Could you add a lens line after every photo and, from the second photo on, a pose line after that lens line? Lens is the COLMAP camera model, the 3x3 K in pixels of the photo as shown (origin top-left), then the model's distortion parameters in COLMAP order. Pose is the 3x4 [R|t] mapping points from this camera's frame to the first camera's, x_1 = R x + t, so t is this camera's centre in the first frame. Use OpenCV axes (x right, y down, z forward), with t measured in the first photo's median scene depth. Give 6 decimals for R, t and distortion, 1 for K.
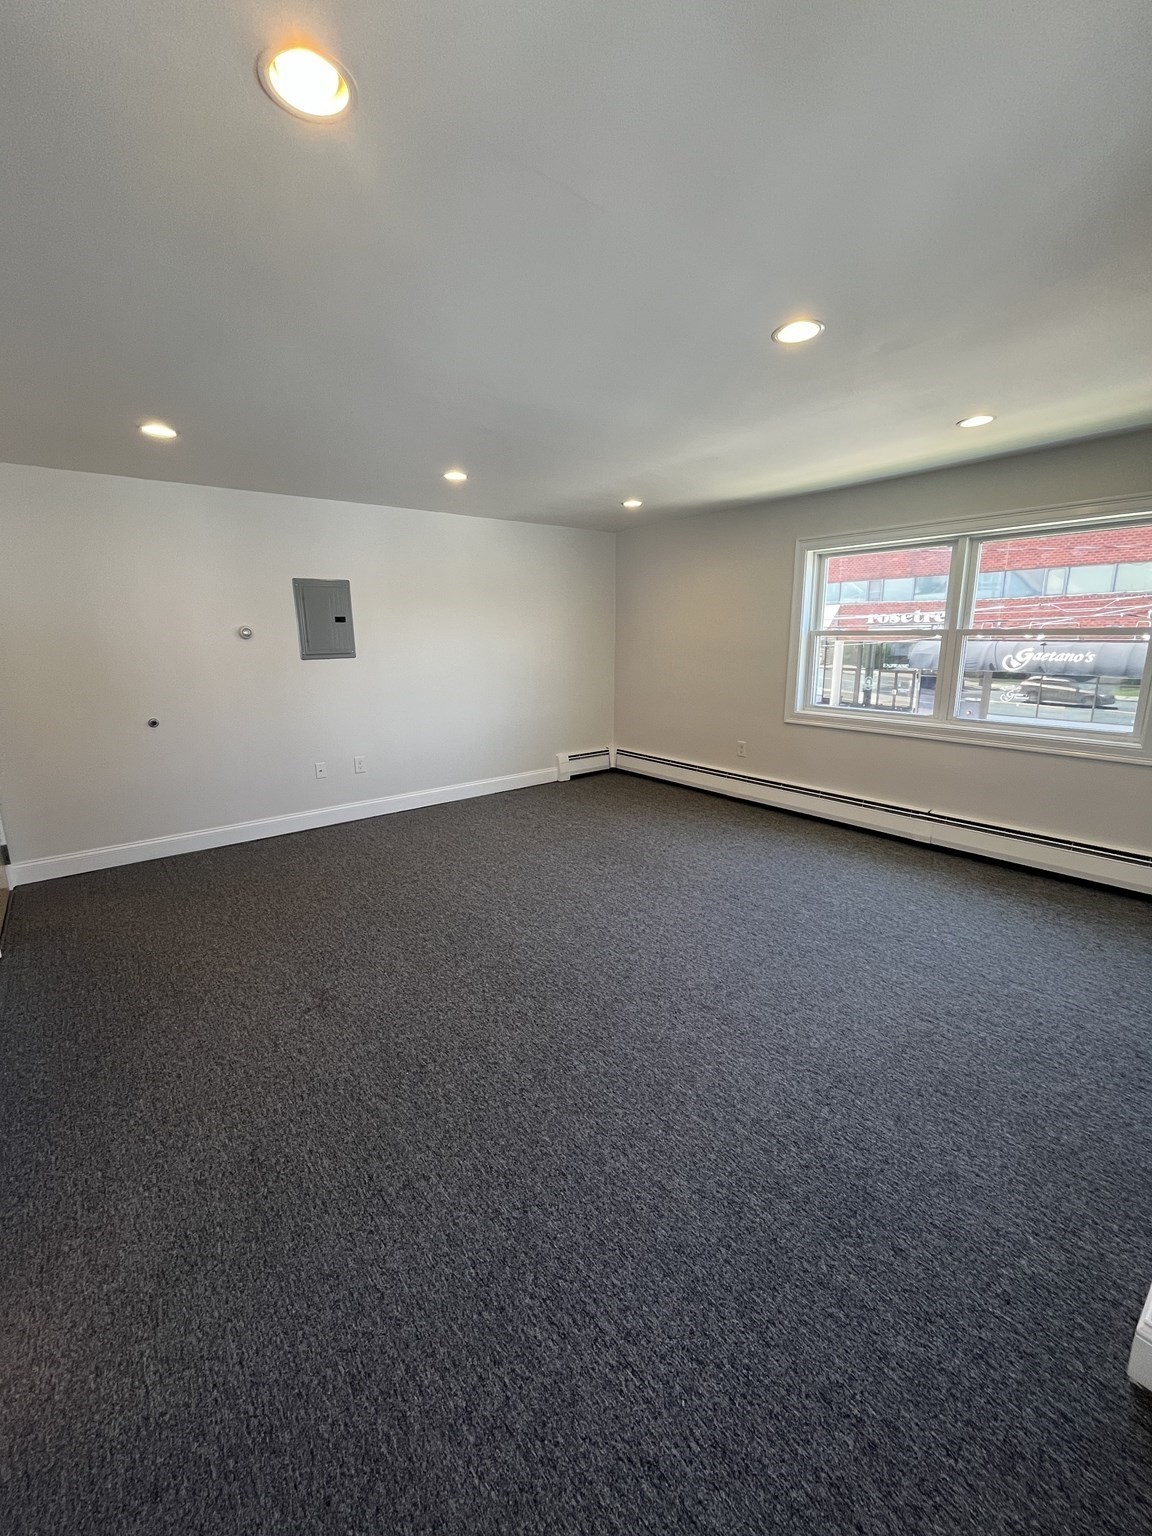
lens RADIAL K [[624.3, 0, 578.4], [0, 624.3, 767.7], [0, 0, 1]] dist [-0.003152, 0.000954]
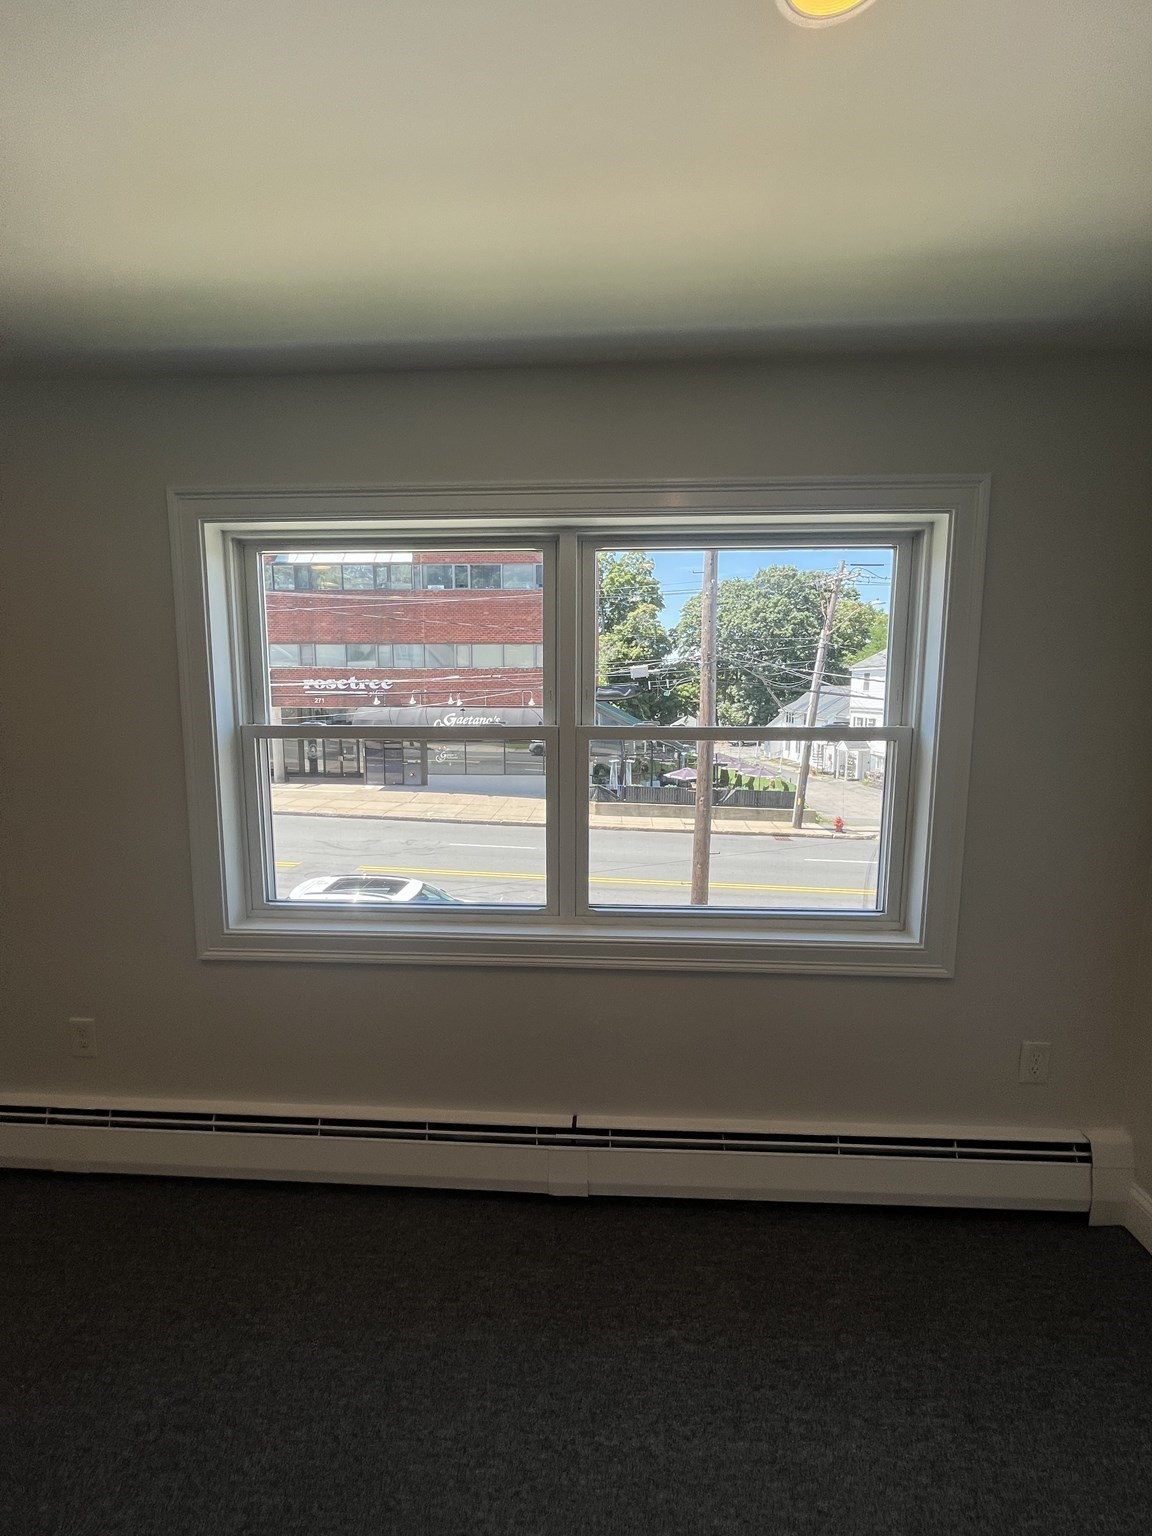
lens RADIAL K [[624.3, 0, 578.4], [0, 624.3, 767.7], [0, 0, 1]] dist [-0.003152, 0.000954]
pose [[0.666143, -0.077603, 0.741776, 0.224430], [0.150794, 0.988045, -0.032052, -0.151815], [-0.730421, 0.133206, 0.669882, 0.593898]]
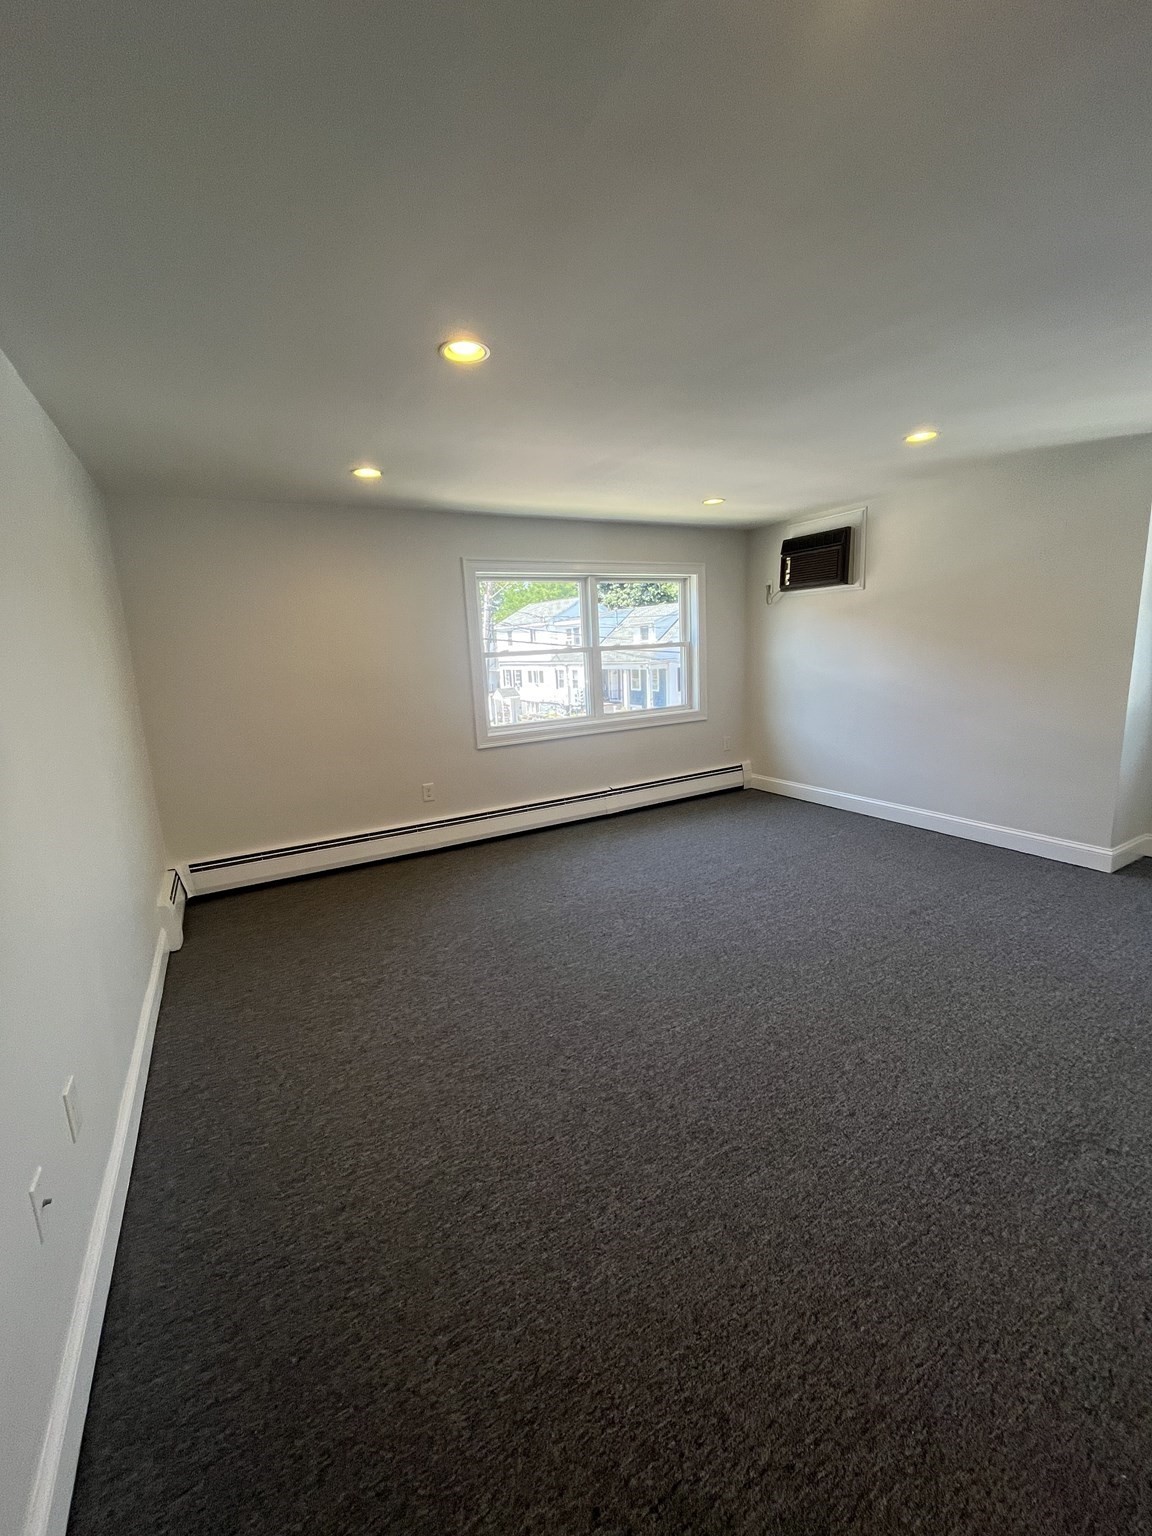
lens RADIAL K [[624.3, 0, 578.4], [0, 624.3, 767.7], [0, 0, 1]] dist [-0.003152, 0.000954]
pose [[0.160928, -0.186643, 0.969158, -0.606249], [0.257458, 0.955897, 0.141339, -0.149855], [-0.952795, 0.226773, 0.201883, 0.715316]]
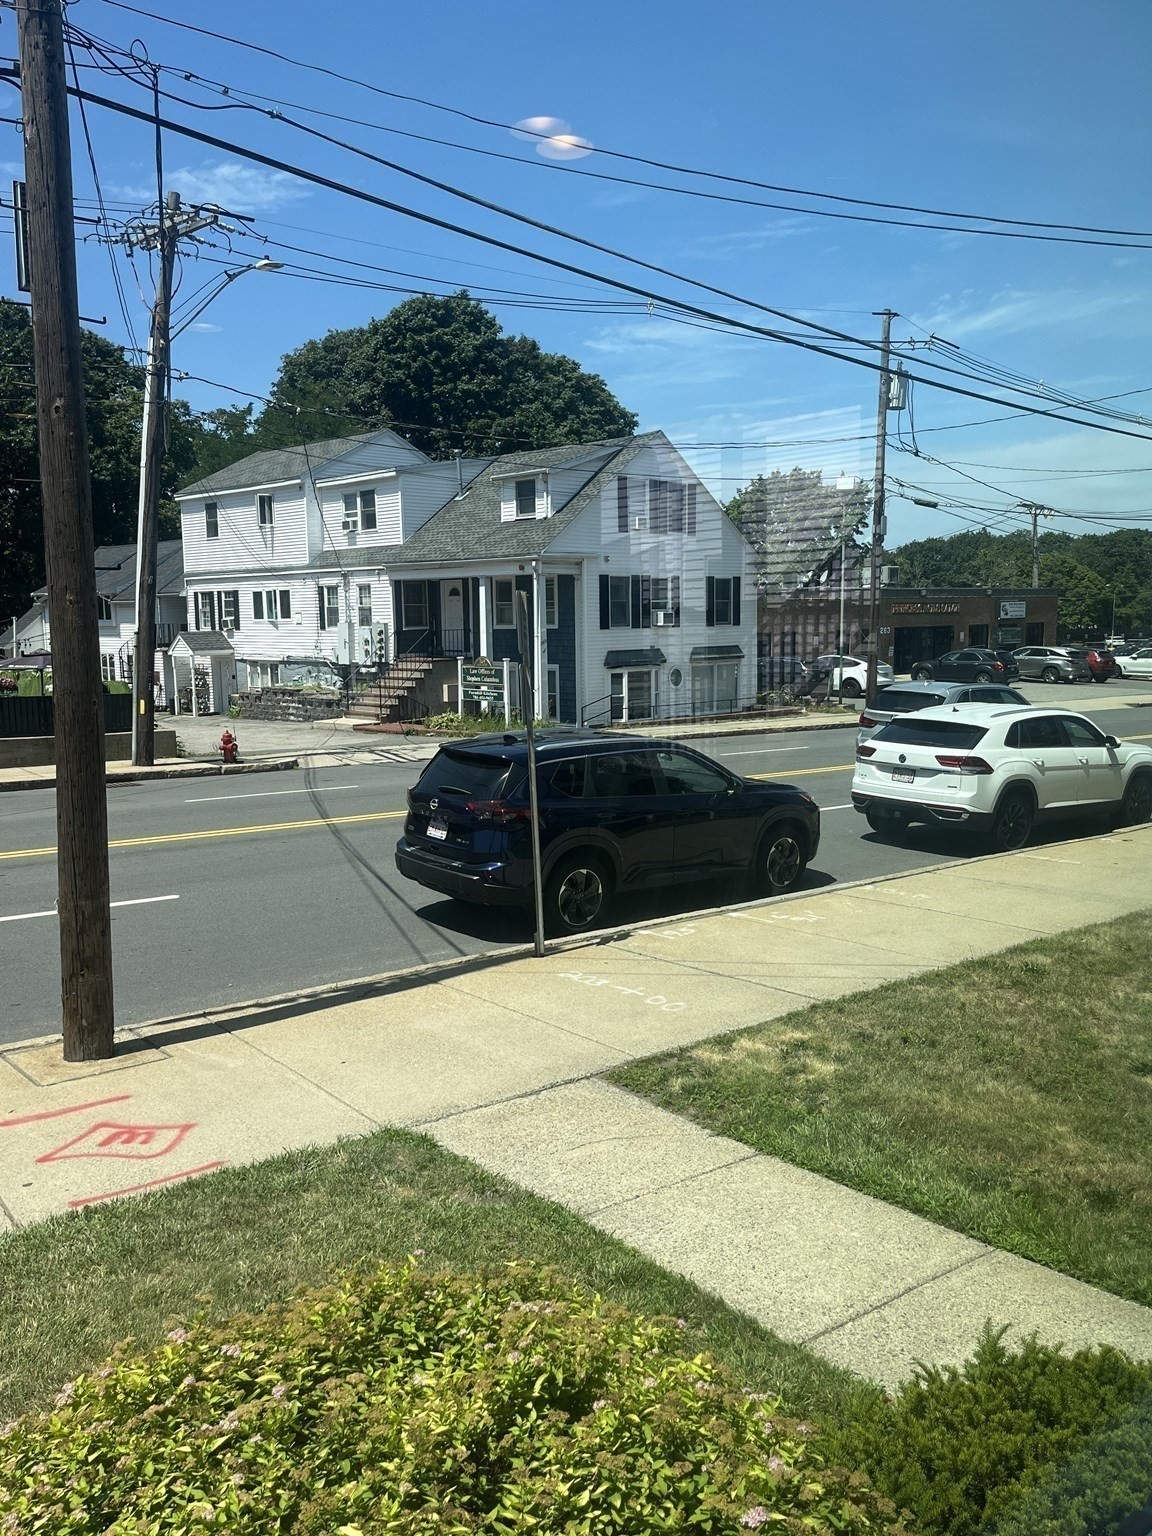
lens RADIAL K [[1224.1, 0, 579.5], [0, 1224.1, 774.2], [0, 0, 1]] dist [0.034439, -0.004140]
pose [[-0.020978, -0.118128, 0.992777, 0.490076], [0.232073, 0.965297, 0.119762, 0.329828], [-0.972472, 0.232909, 0.007165, 1.172726]]
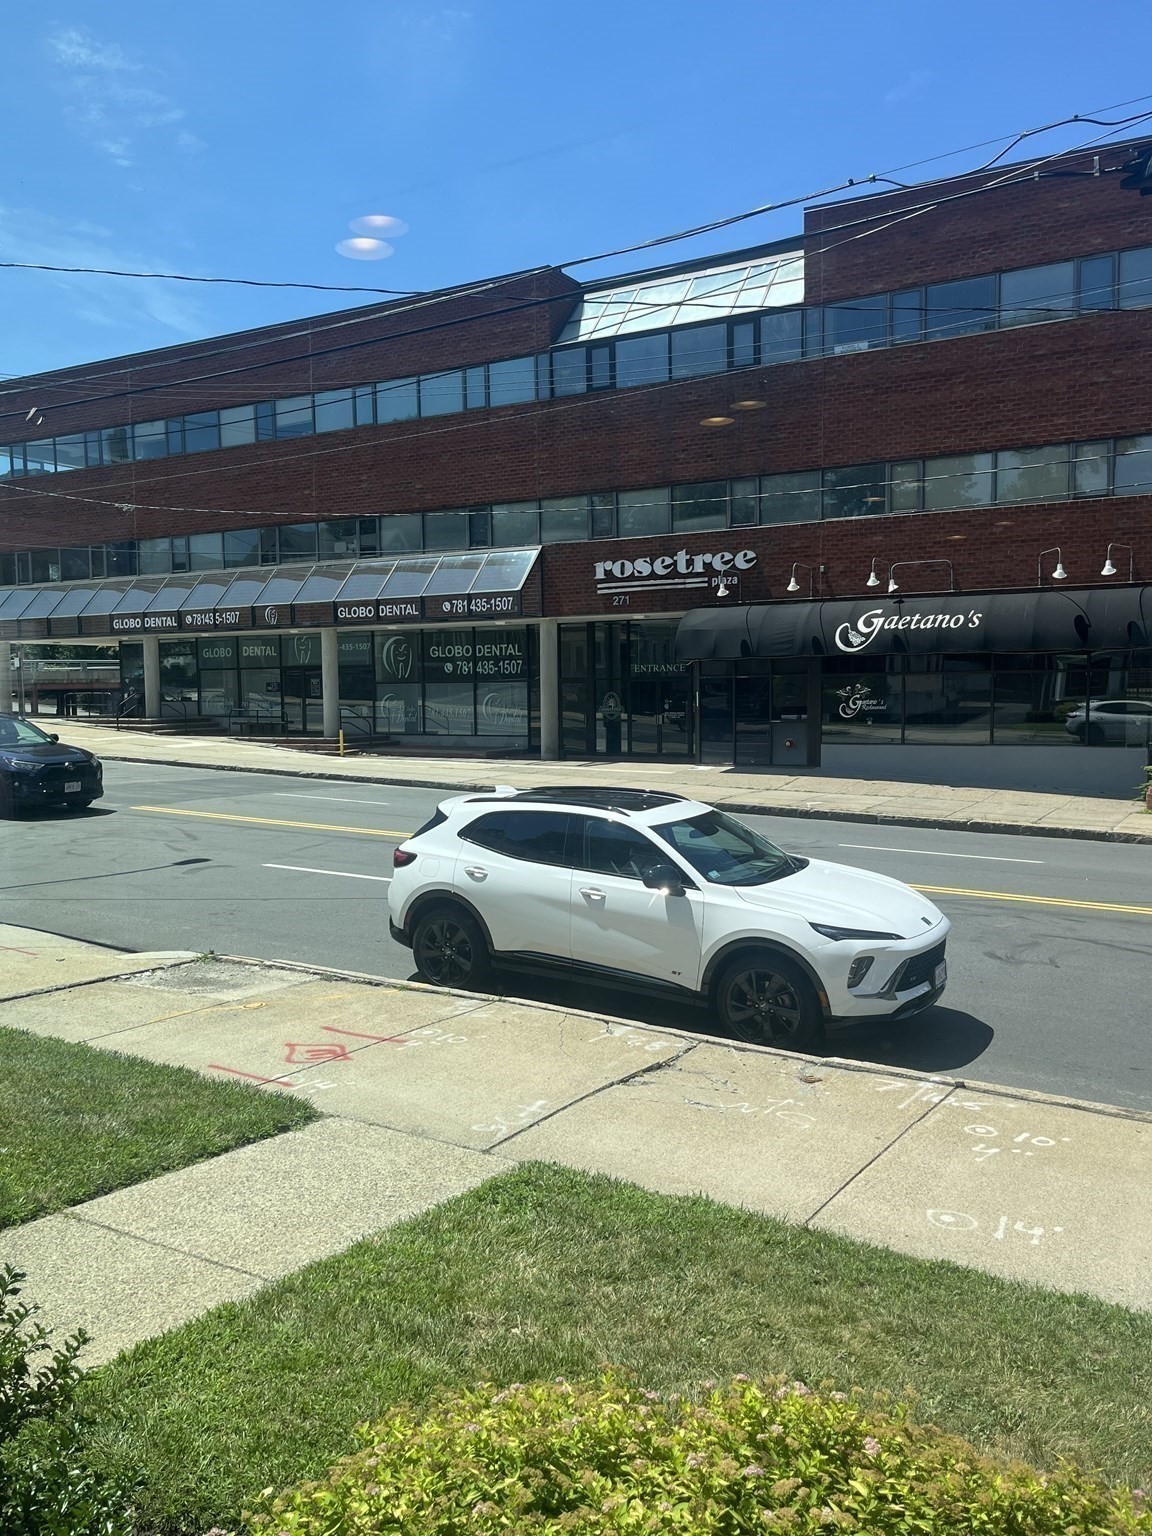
lens RADIAL K [[1234.1, 0, 565.8], [0, 1234.1, 769.9], [0, 0, 1]] dist [0.030678, -0.003891]
pose [[0.935318, -0.024233, 0.352978, 0.672943], [0.078346, 0.987070, -0.139837, 0.379722], [-0.345025, 0.158447, 0.925123, 0.922782]]
